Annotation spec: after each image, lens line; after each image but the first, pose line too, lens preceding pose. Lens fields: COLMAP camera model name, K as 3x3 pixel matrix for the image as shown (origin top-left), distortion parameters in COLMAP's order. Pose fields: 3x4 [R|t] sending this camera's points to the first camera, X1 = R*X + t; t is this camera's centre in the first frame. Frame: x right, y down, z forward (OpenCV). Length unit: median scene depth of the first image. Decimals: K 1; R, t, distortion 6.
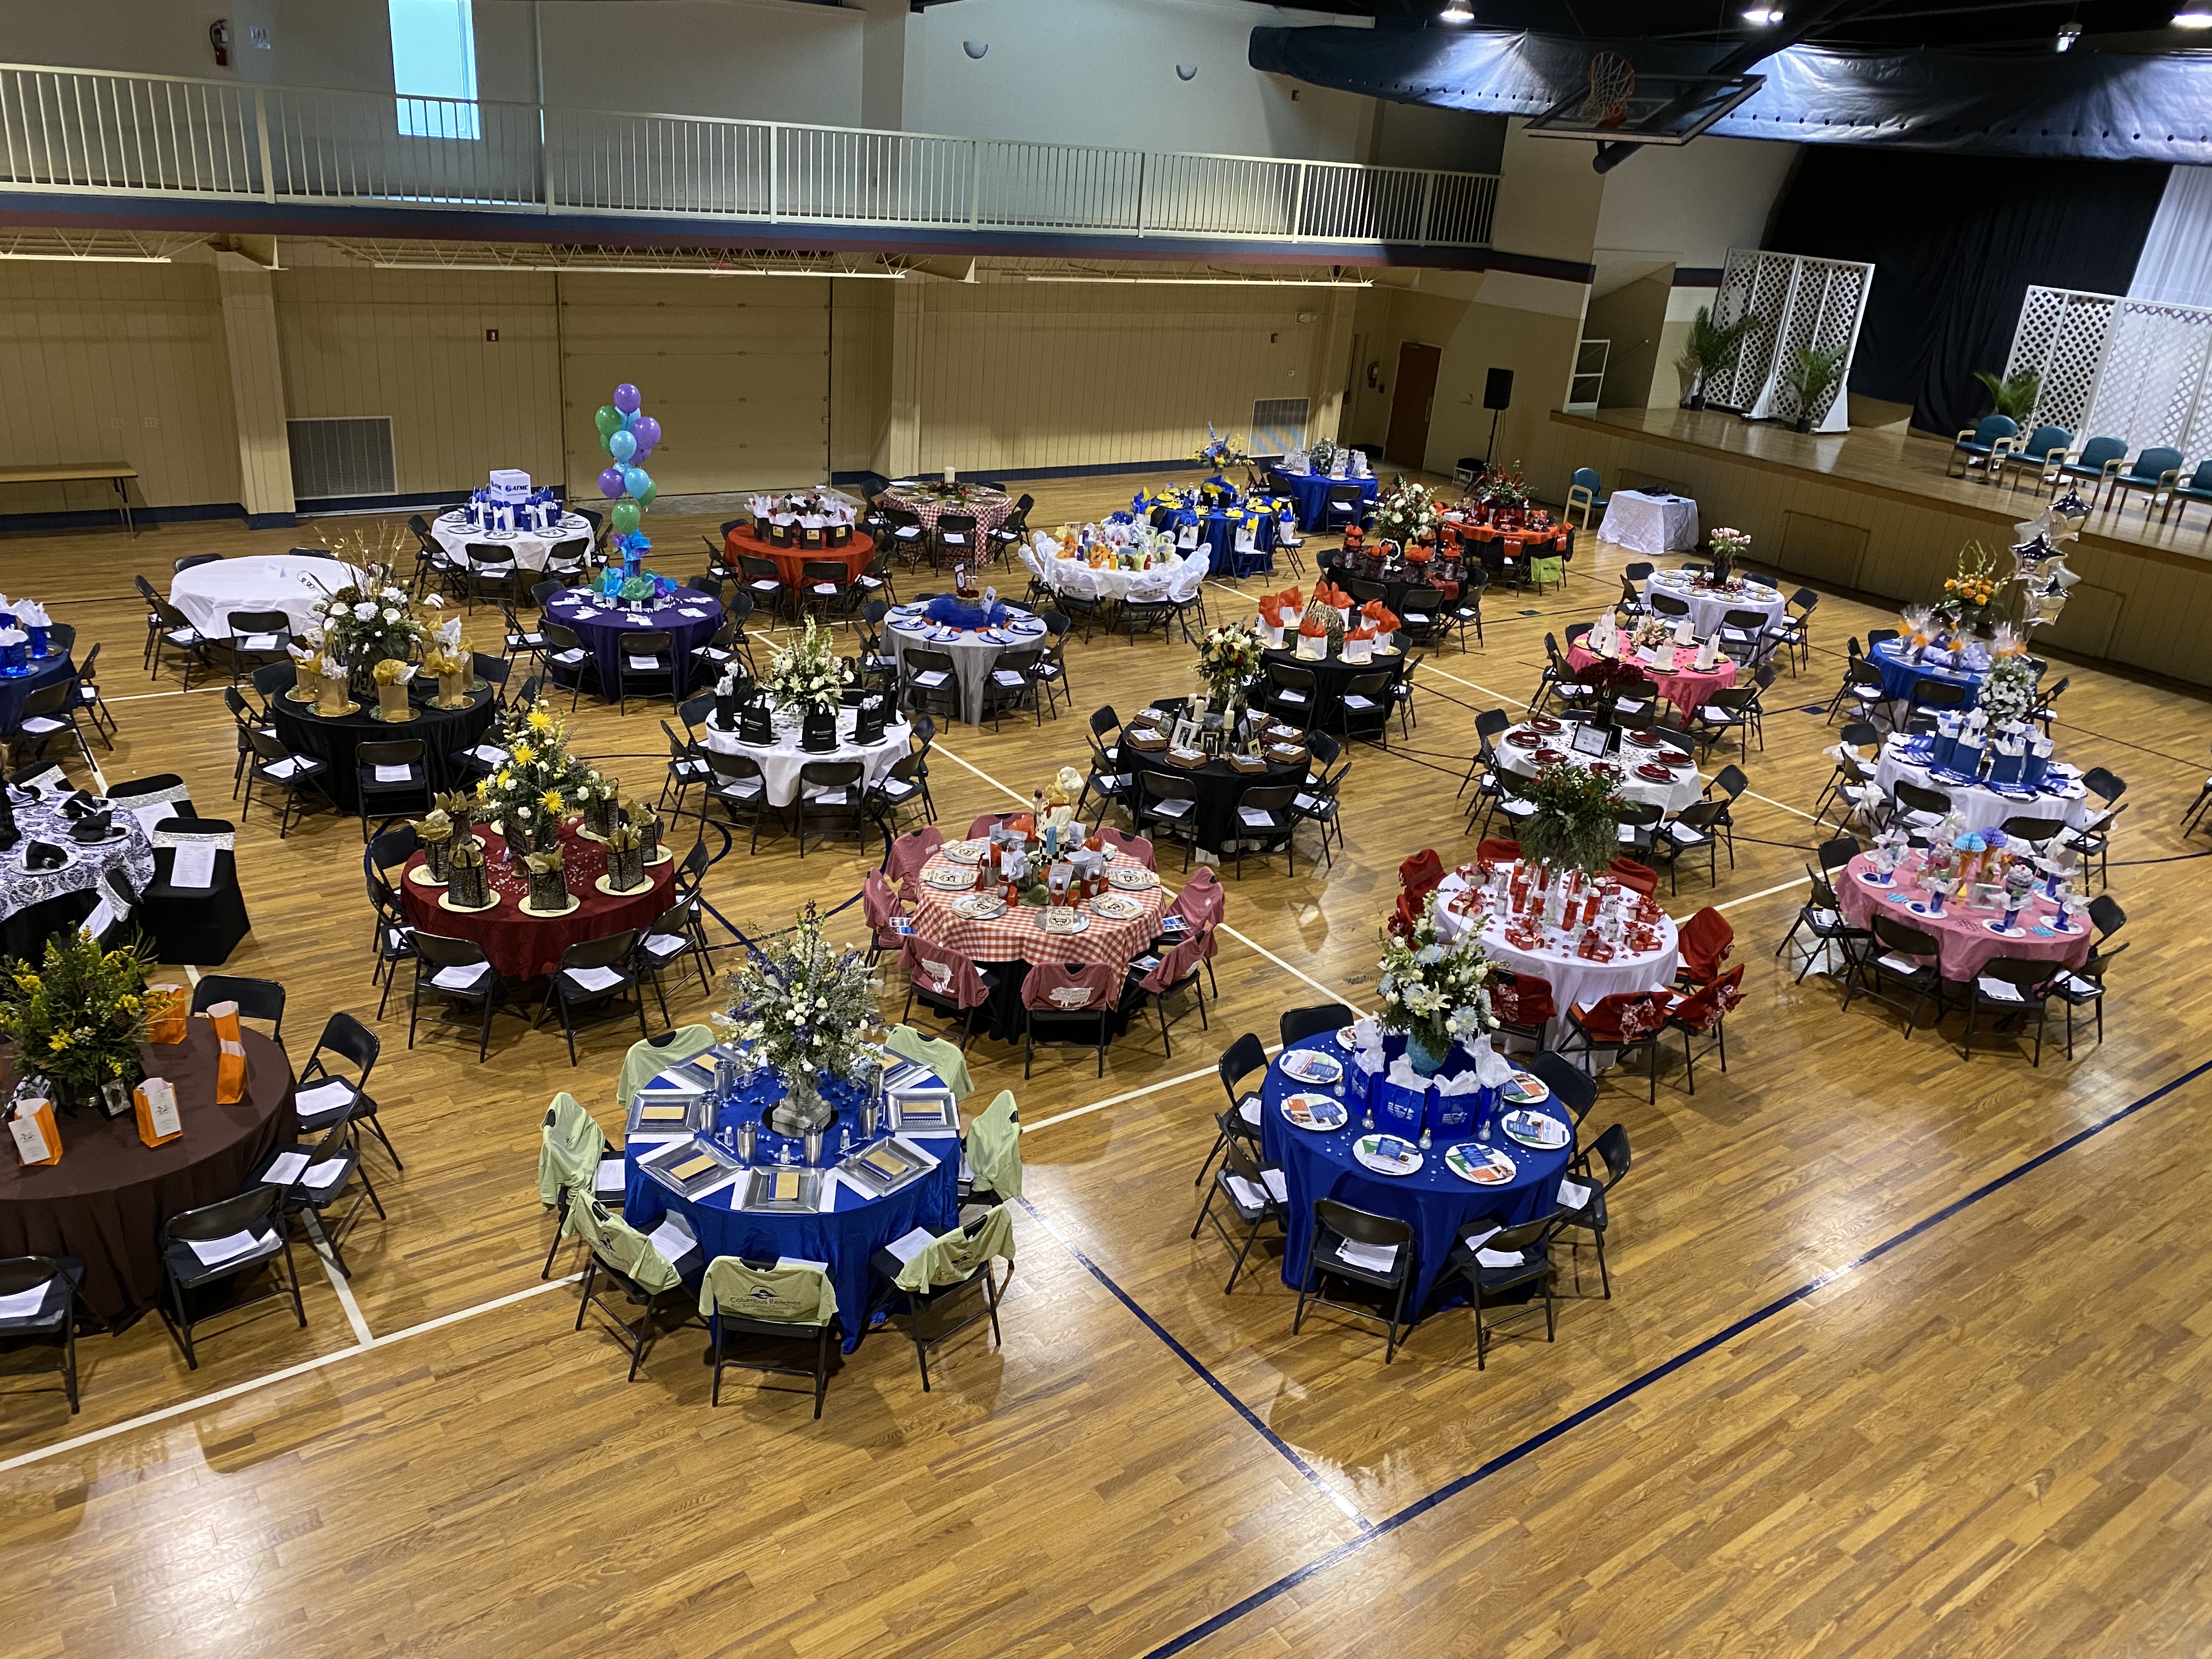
lens RADIAL K [[1684.5, 0, 1106.0], [0, 1684.5, 829.5], [0, 0, 1]] dist [0.036568, -0.041202]
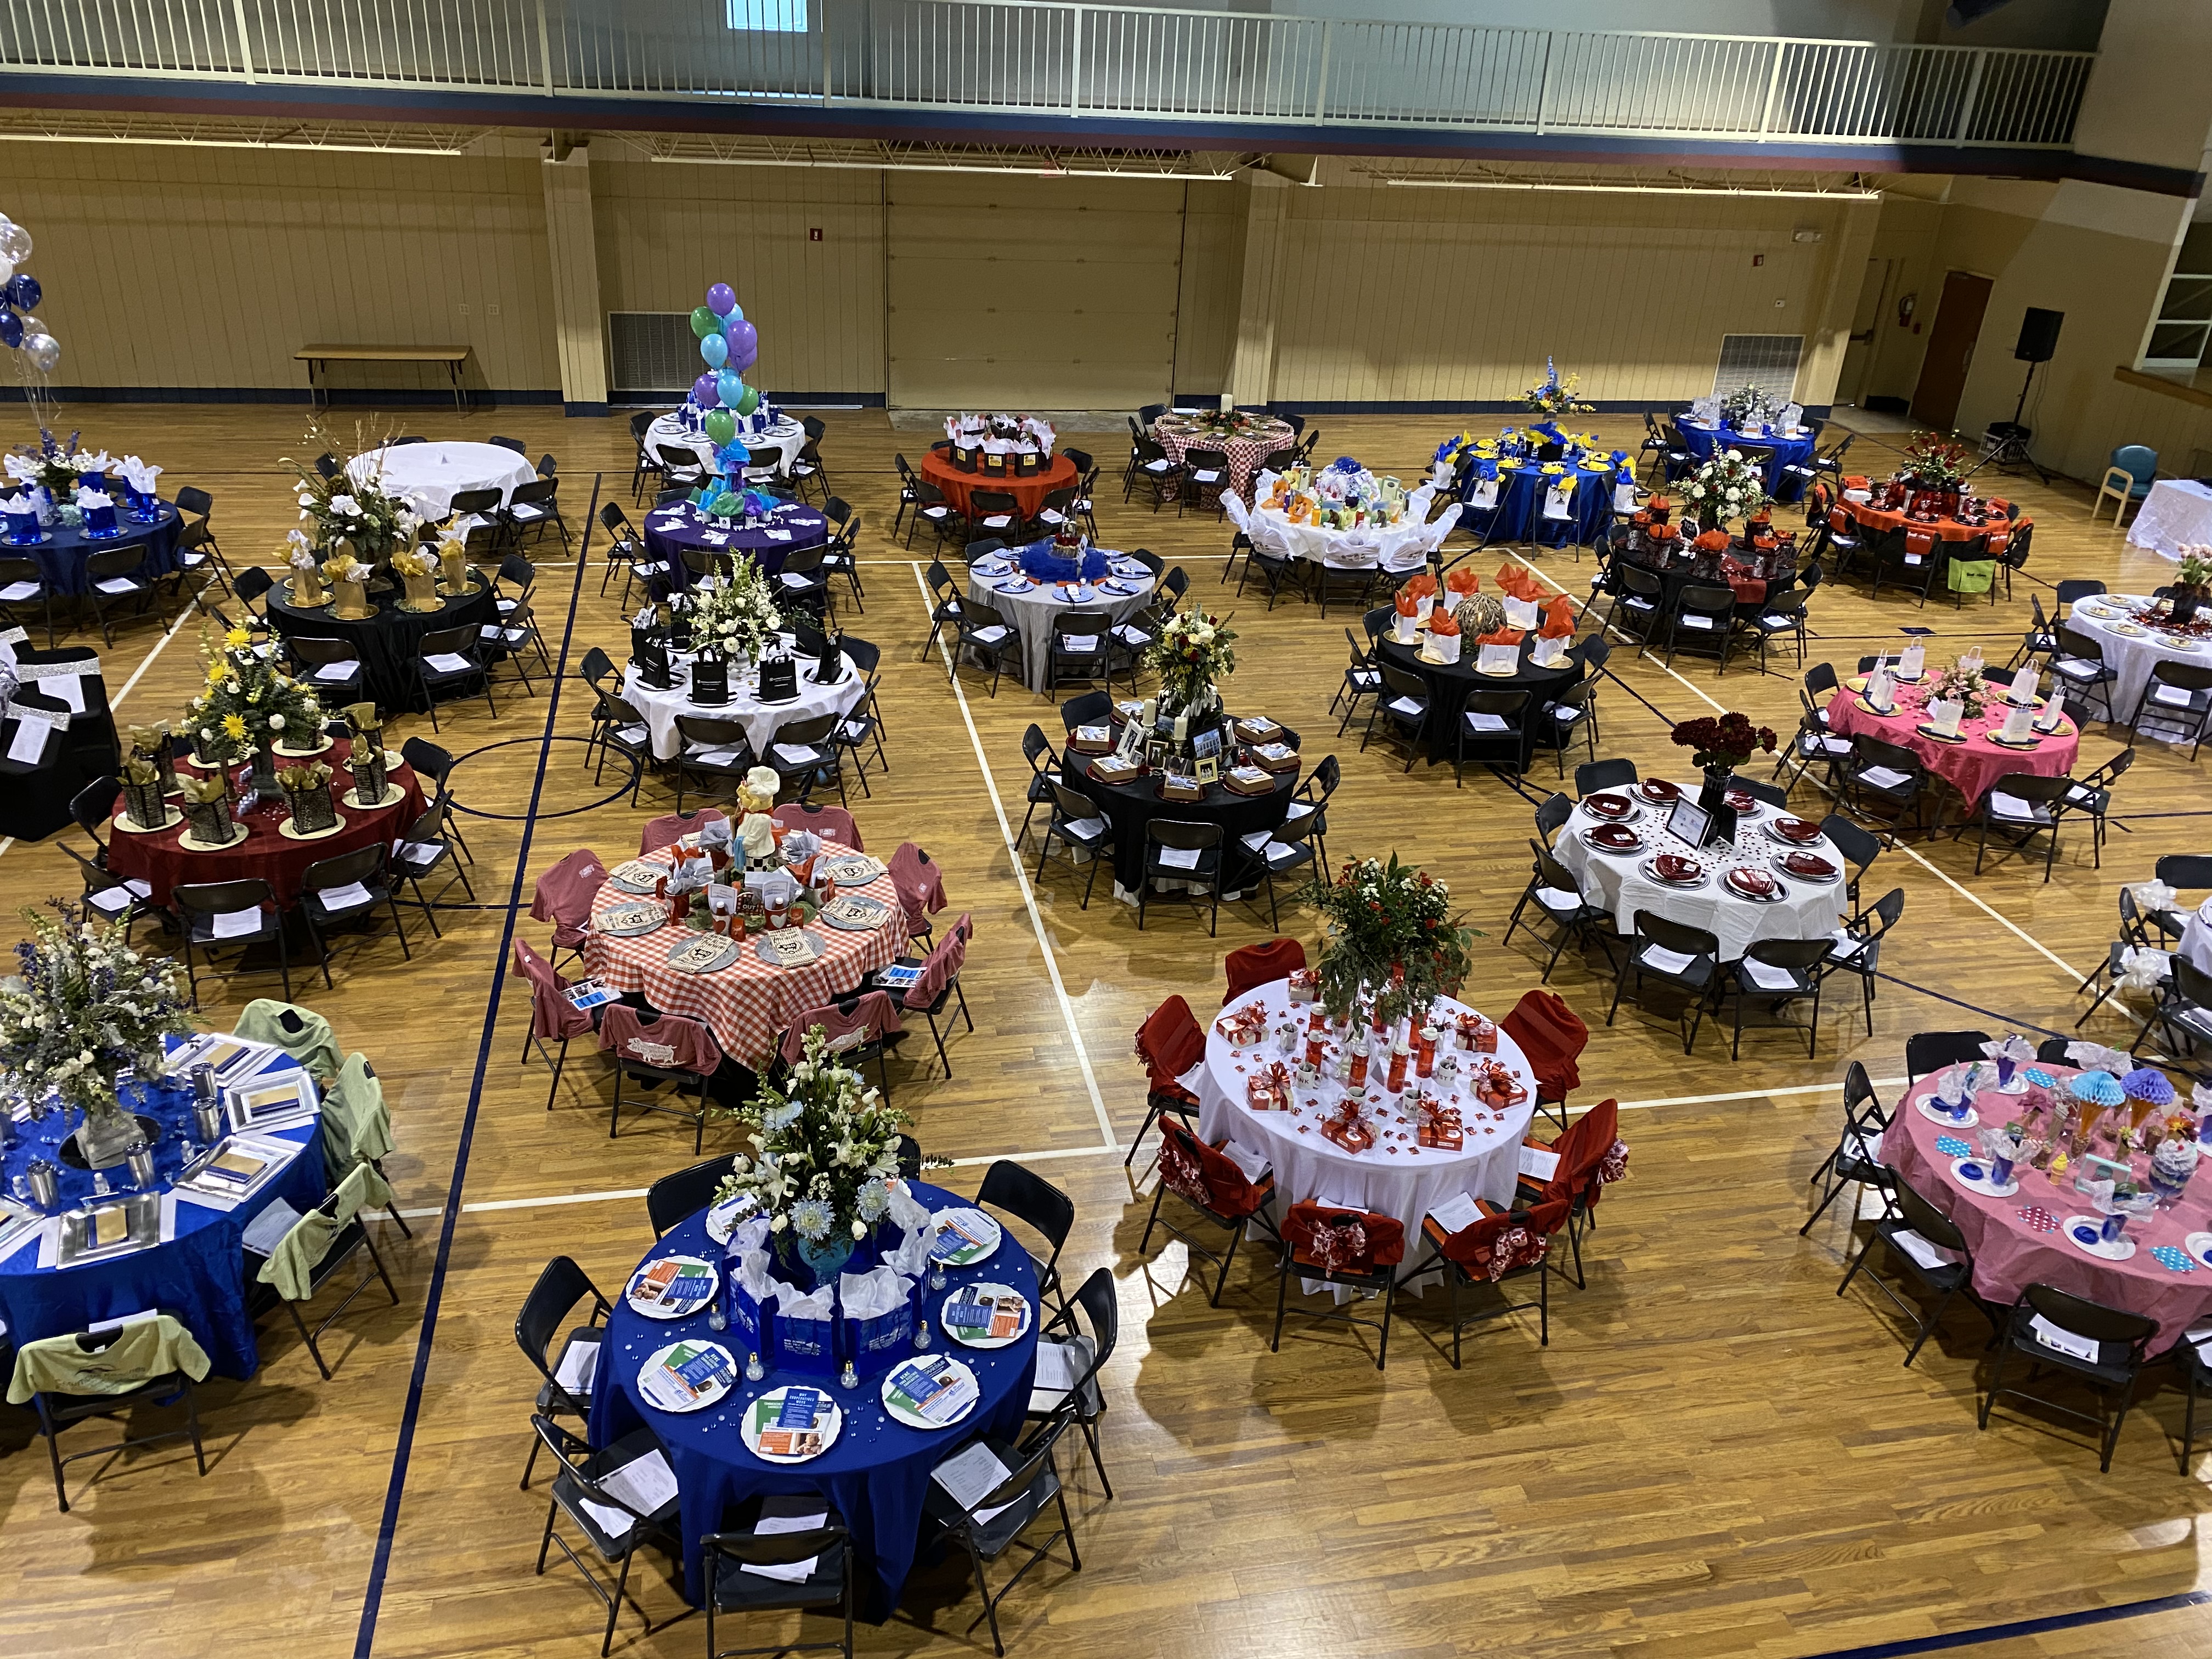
lens RADIAL K [[1685.2, 0, 1105.3], [0, 1685.2, 813.8], [0, 0, 1]] dist [0.008349, 0.006140]
pose [[0.911969, 0.153206, -0.380579, 0.223825], [-0.139013, 0.988175, 0.064689, -0.046043], [0.385989, -0.006089, 0.922483, 0.158674]]
